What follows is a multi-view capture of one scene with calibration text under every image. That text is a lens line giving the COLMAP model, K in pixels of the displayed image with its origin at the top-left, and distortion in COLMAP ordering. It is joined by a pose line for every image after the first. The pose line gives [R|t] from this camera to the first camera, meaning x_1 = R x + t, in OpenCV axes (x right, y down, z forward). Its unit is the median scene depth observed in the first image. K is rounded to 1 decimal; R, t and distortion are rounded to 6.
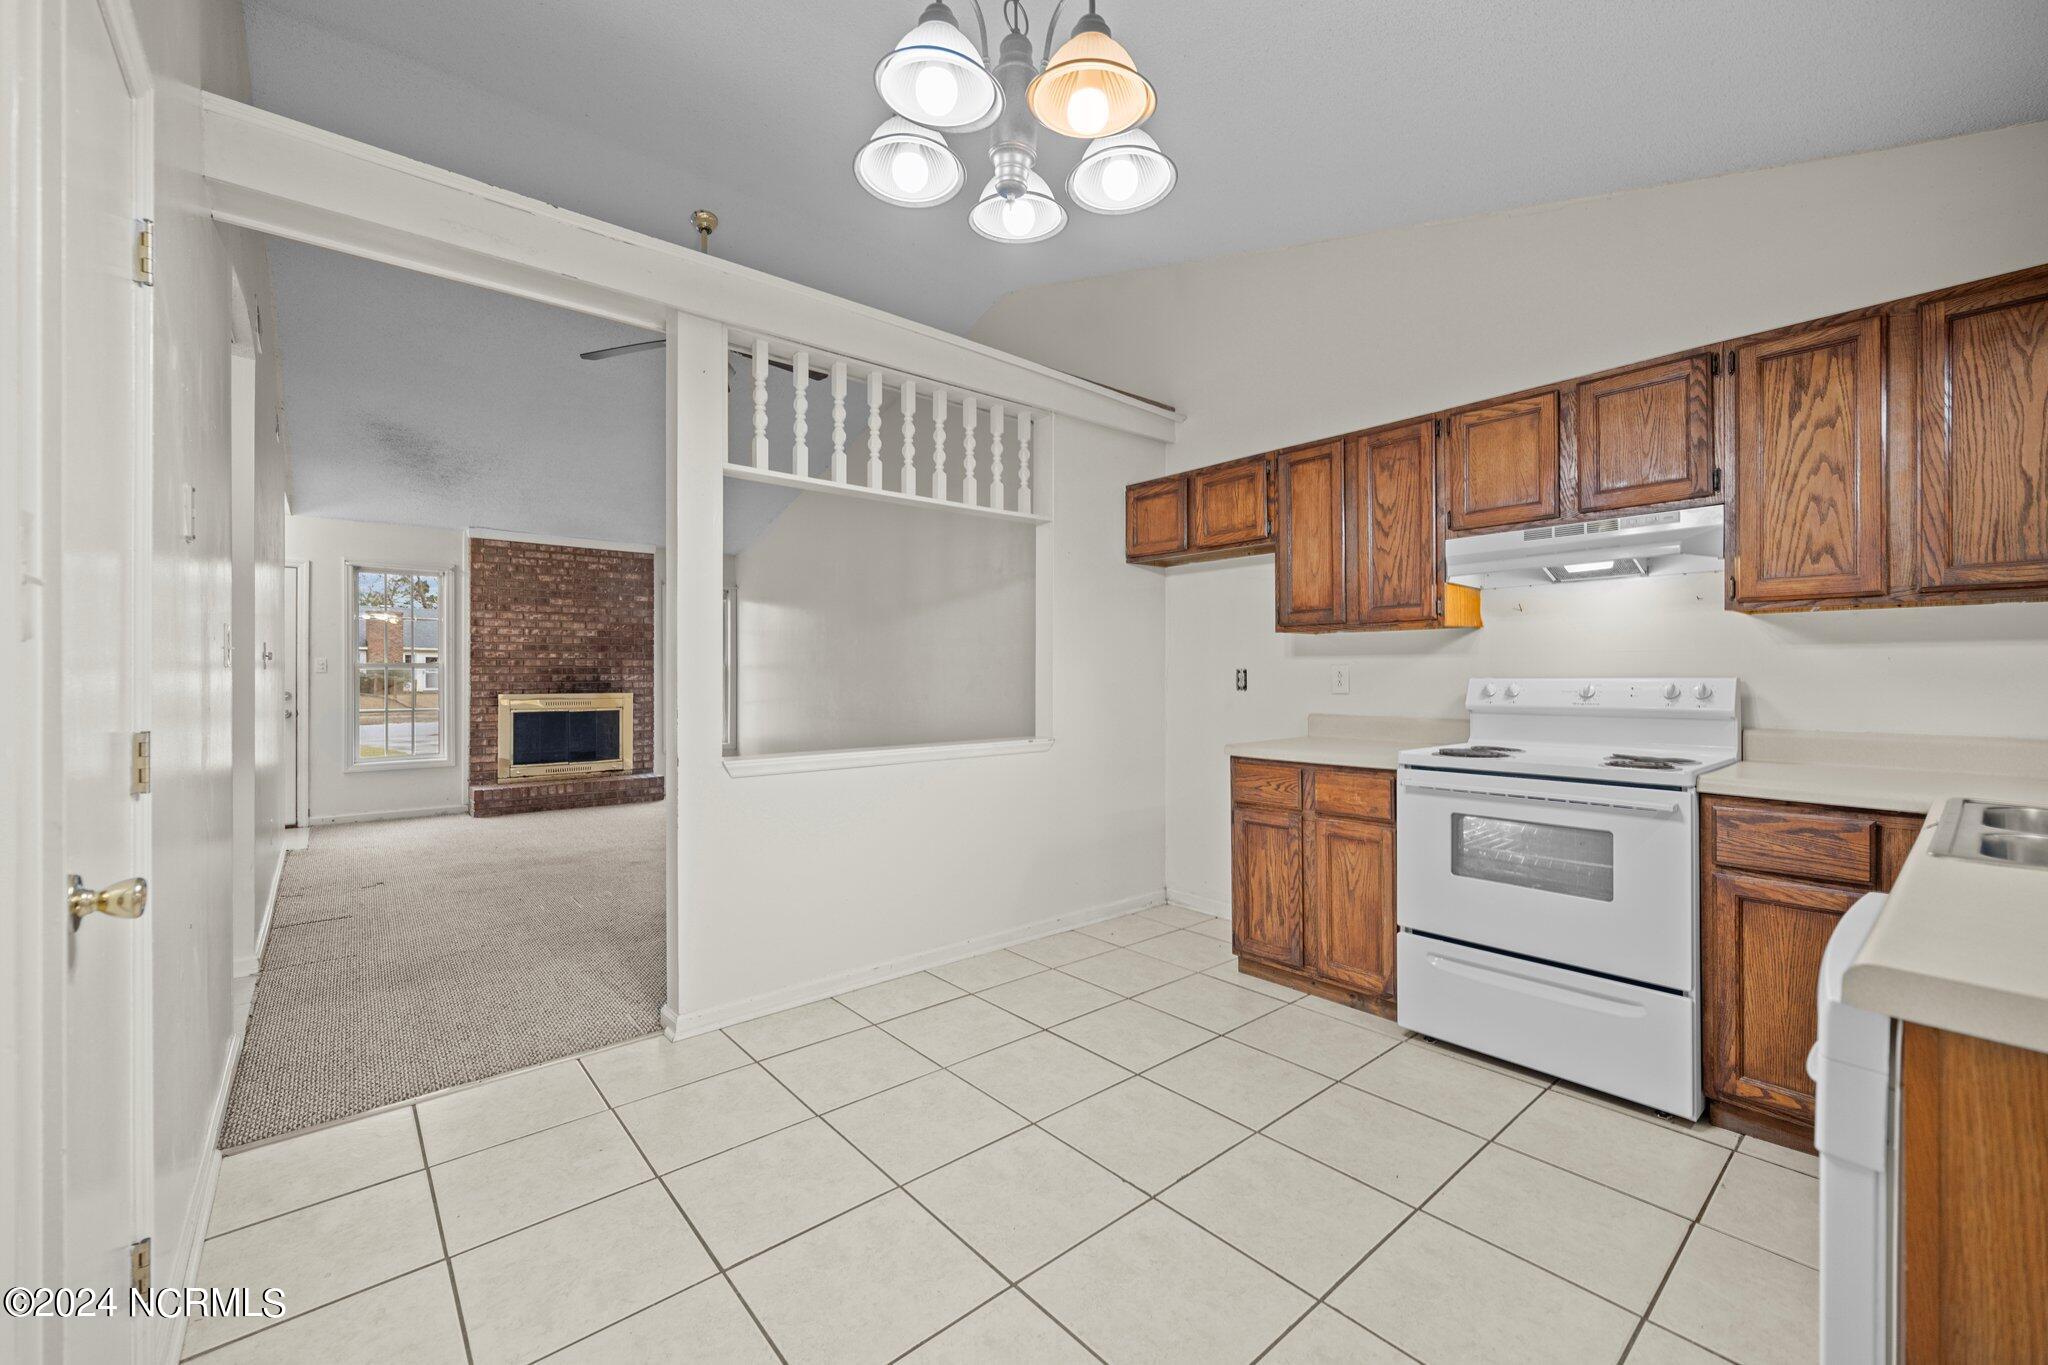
lens RADIAL K [[825.6, 0, 1027.8], [0, 825.6, 681.0], [0, 0, 1]] dist [0.001069, 0.000249]
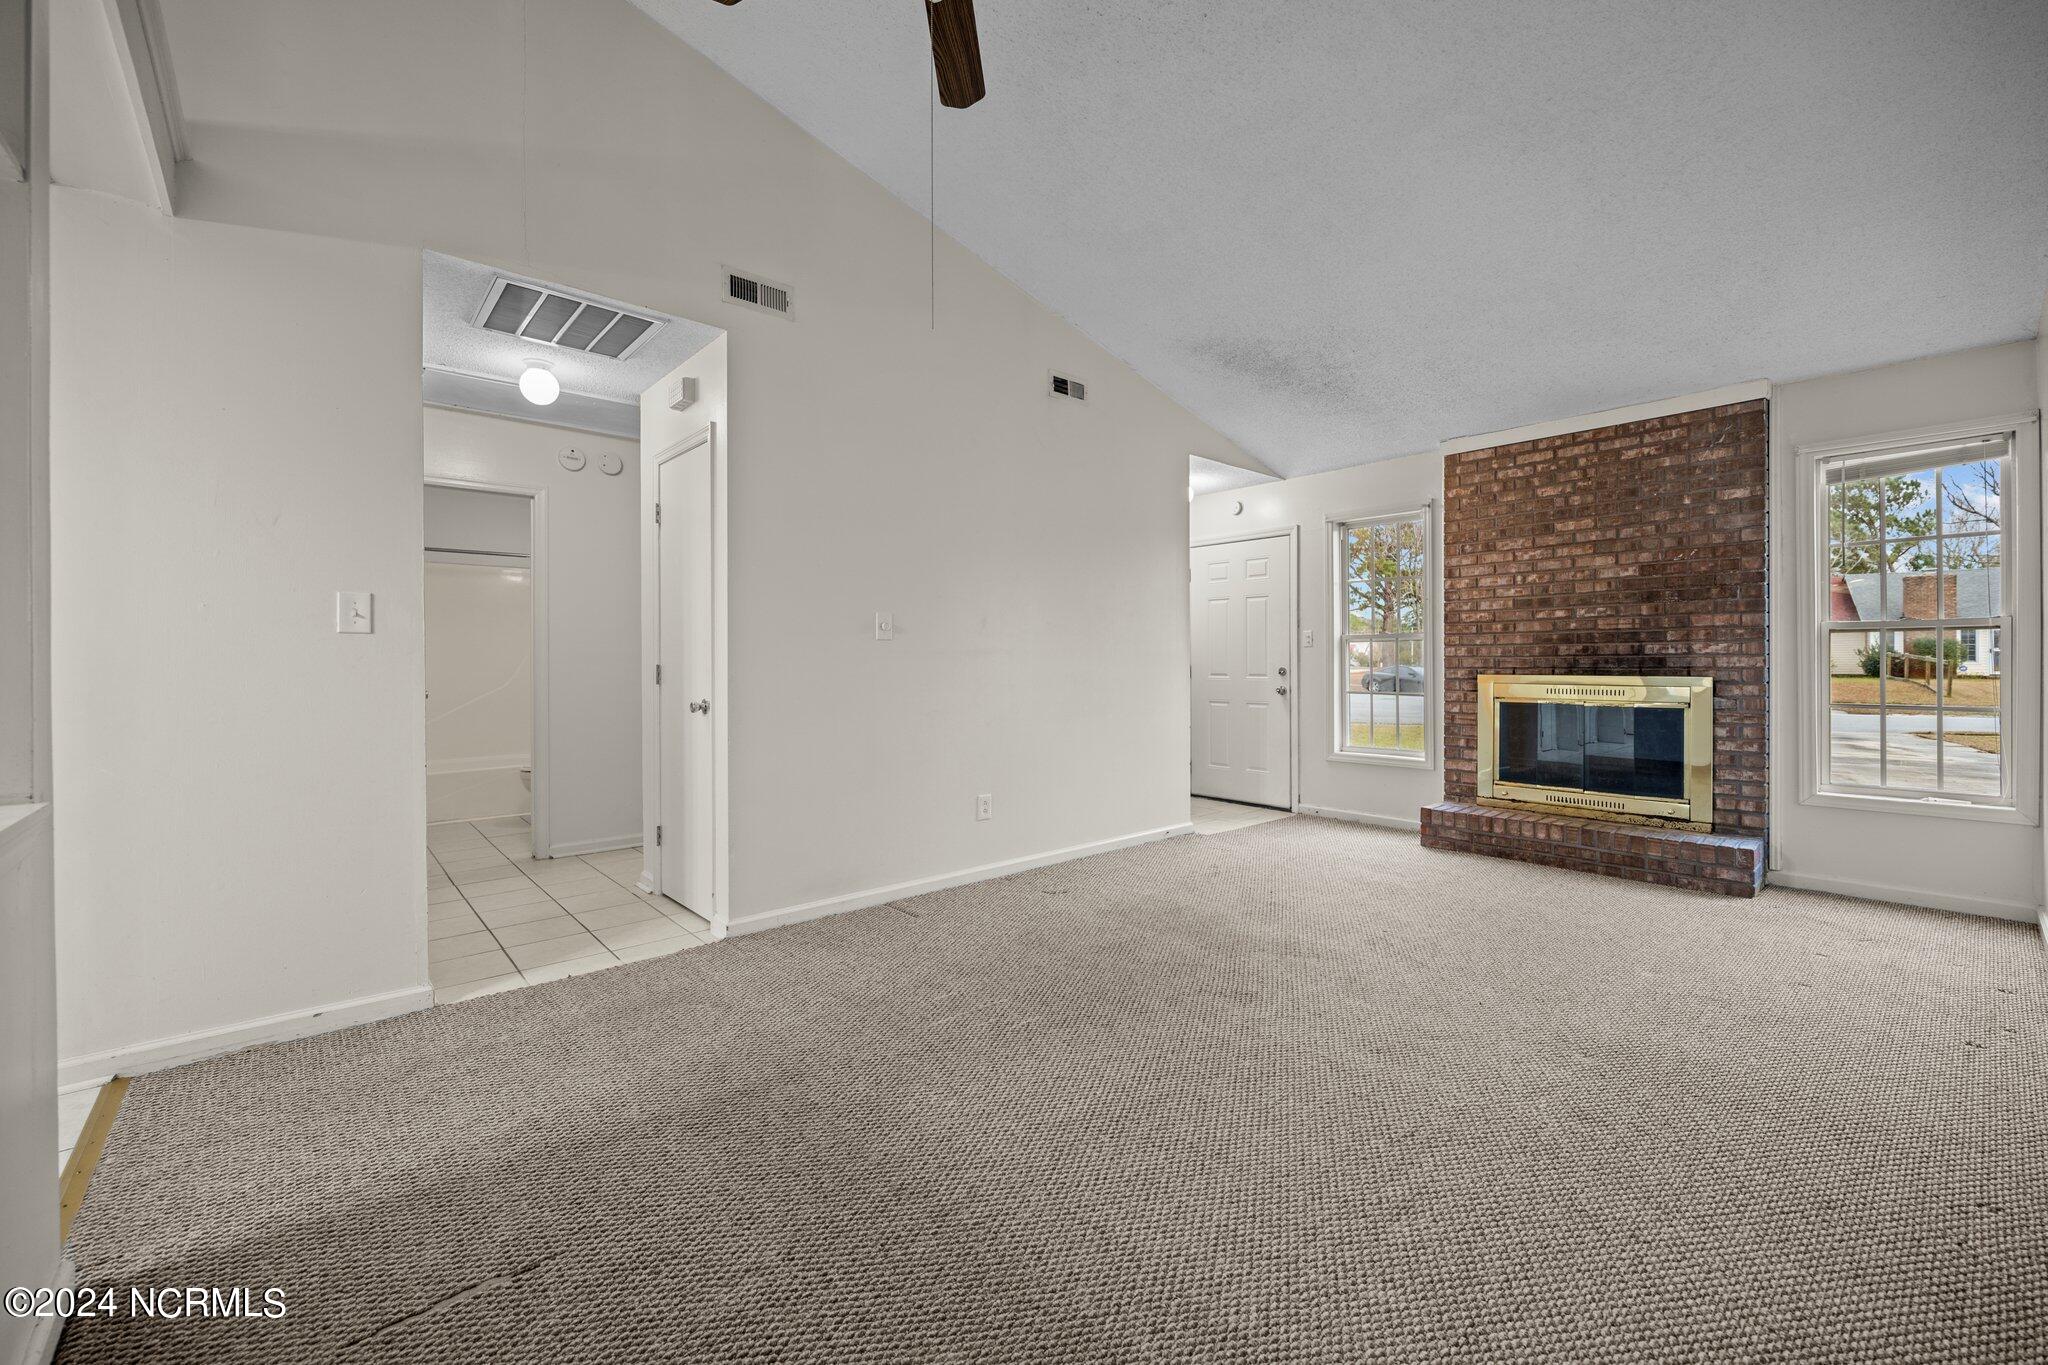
lens RADIAL K [[820.0, 0, 1030.5], [0, 820.0, 666.4], [0, 0, 1]] dist [0.001185, 0.000187]
pose [[0.022814, 0.008172, -0.999706, 0.032528], [-0.002395, 0.999964, 0.008119, 0.004626], [0.999737, 0.002209, 0.022833, 0.592091]]
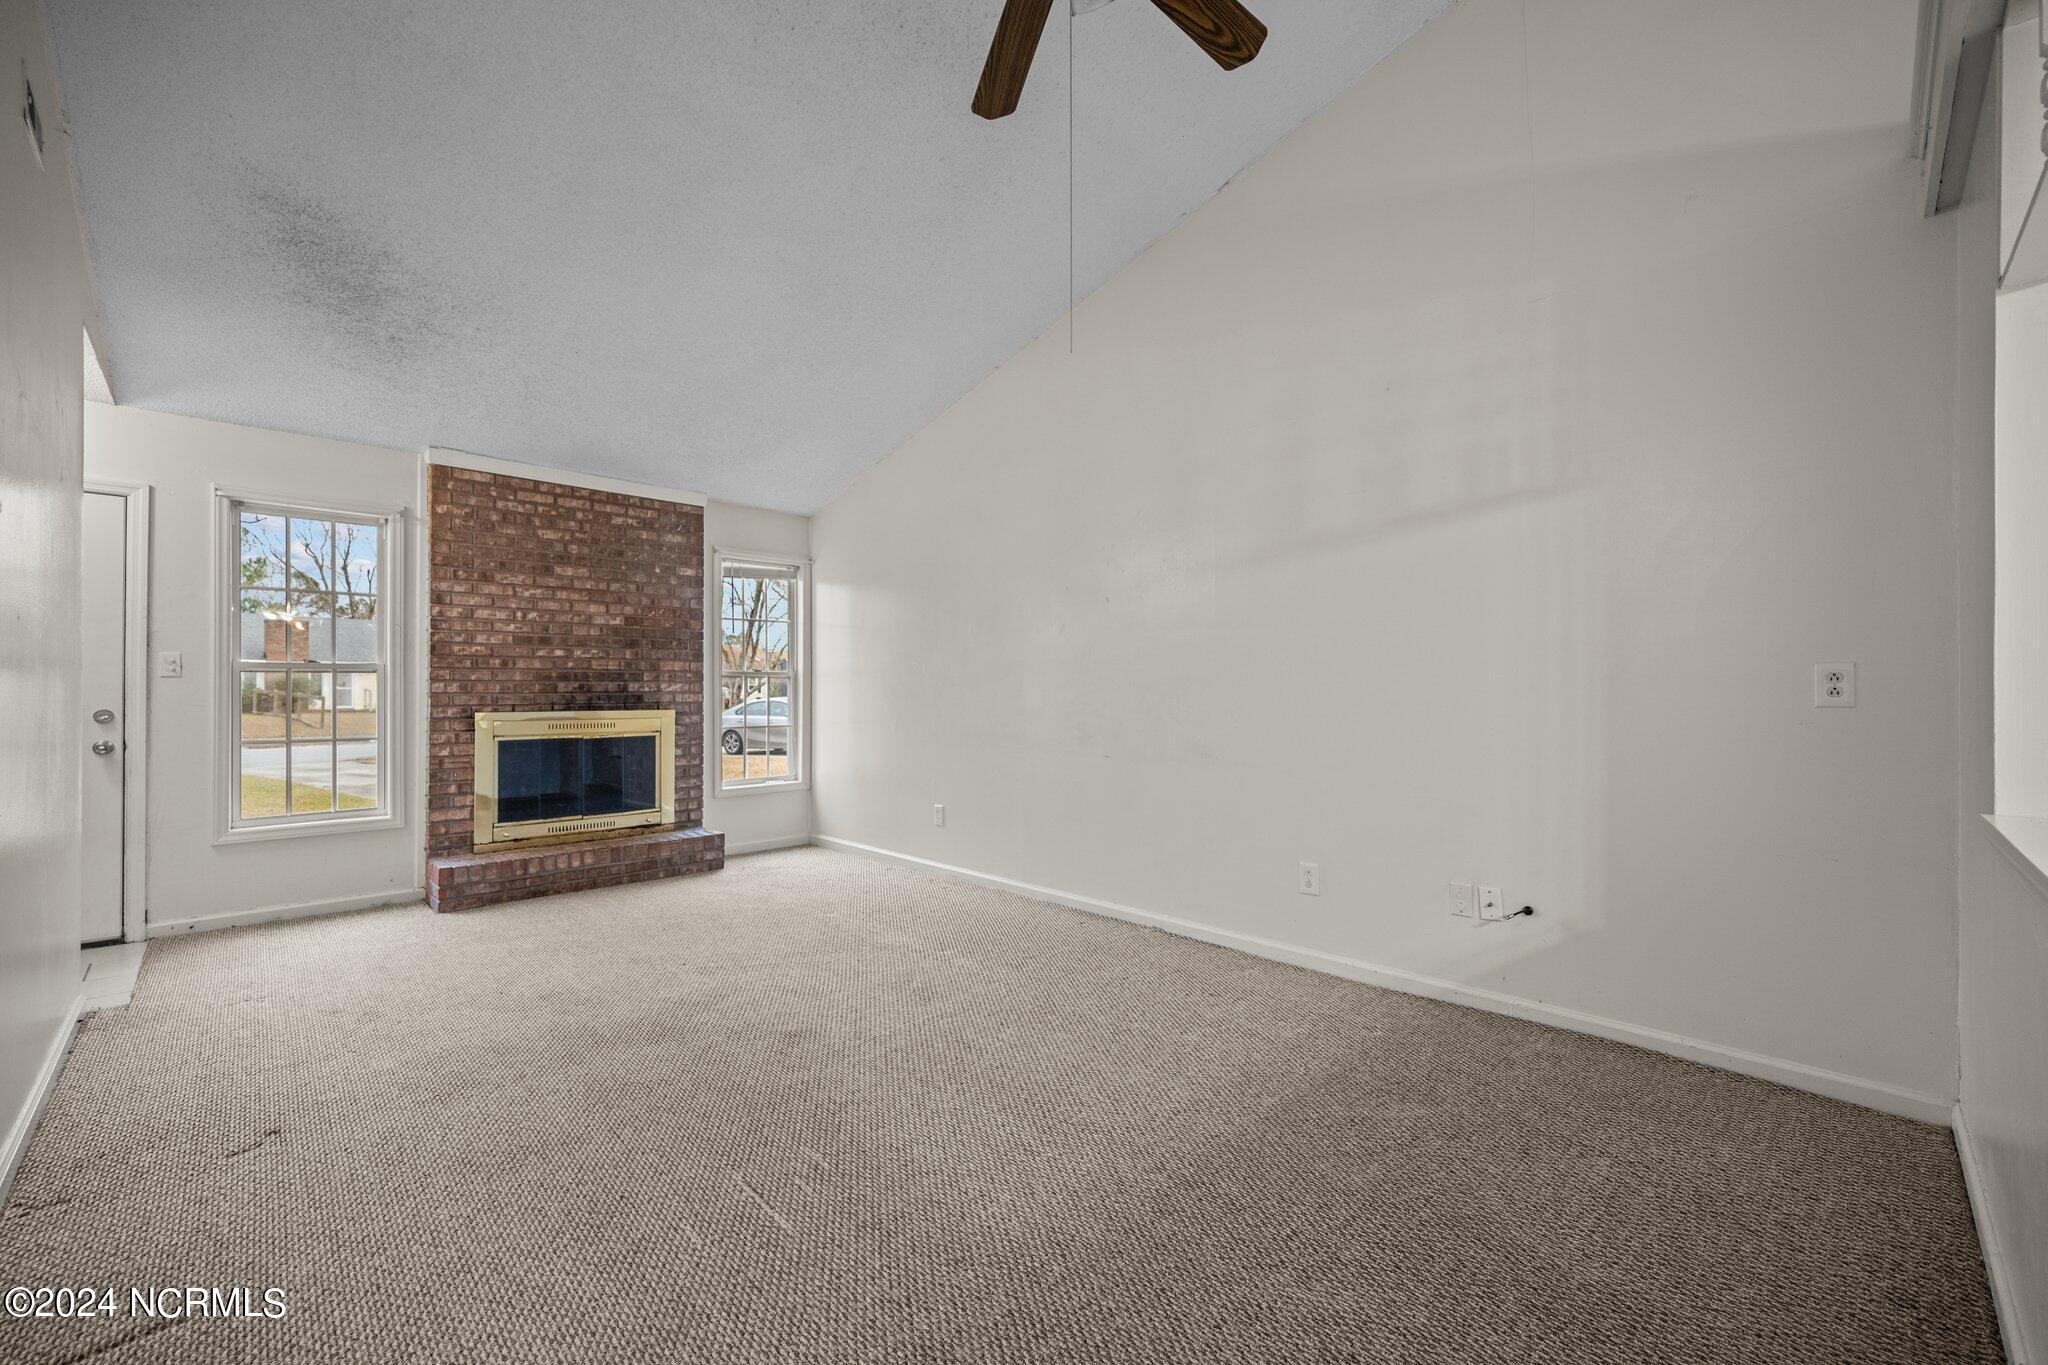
lens RADIAL K [[823.2, 0, 1025.4], [0, 823.2, 692.9], [0, 0, 1]] dist [0.001942, 0.000272]
pose [[0.997570, -0.000966, 0.069659, -0.253429], [0.001383, 0.999981, -0.005942, 0.005123], [-0.069652, 0.006024, 0.997553, 0.325995]]
